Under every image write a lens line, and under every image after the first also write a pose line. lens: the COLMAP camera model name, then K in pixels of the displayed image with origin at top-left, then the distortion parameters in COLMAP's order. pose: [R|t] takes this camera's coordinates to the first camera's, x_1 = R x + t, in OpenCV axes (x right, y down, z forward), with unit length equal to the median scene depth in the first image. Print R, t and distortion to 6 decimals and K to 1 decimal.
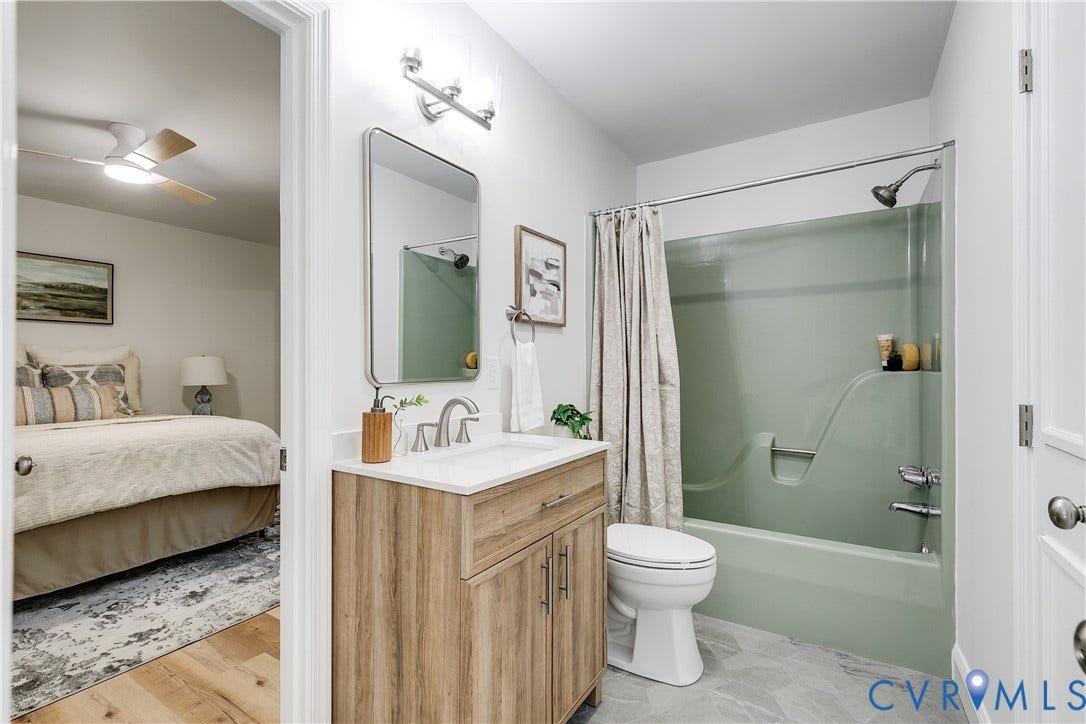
lens RADIAL K [[497.0, 0, 541.5], [0, 497.0, 366.0], [0, 0, 1]] dist [0.000263, 0.001378]
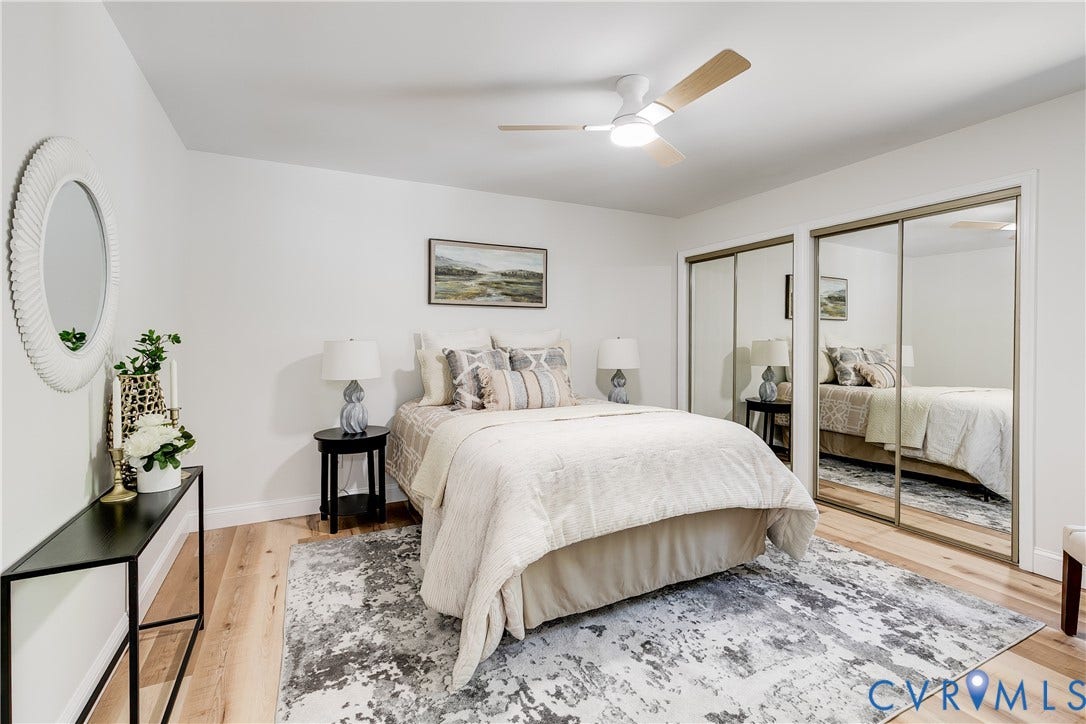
lens RADIAL K [[497.0, 0, 549.2], [0, 497.0, 341.8], [0, 0, 1]] dist [0.000263, 0.001378]
pose [[0.862875, 0.002836, -0.505410, -0.469937], [0.000105, 0.999983, 0.005790, -0.026558], [0.505418, -0.005050, 0.862860, 0.161283]]
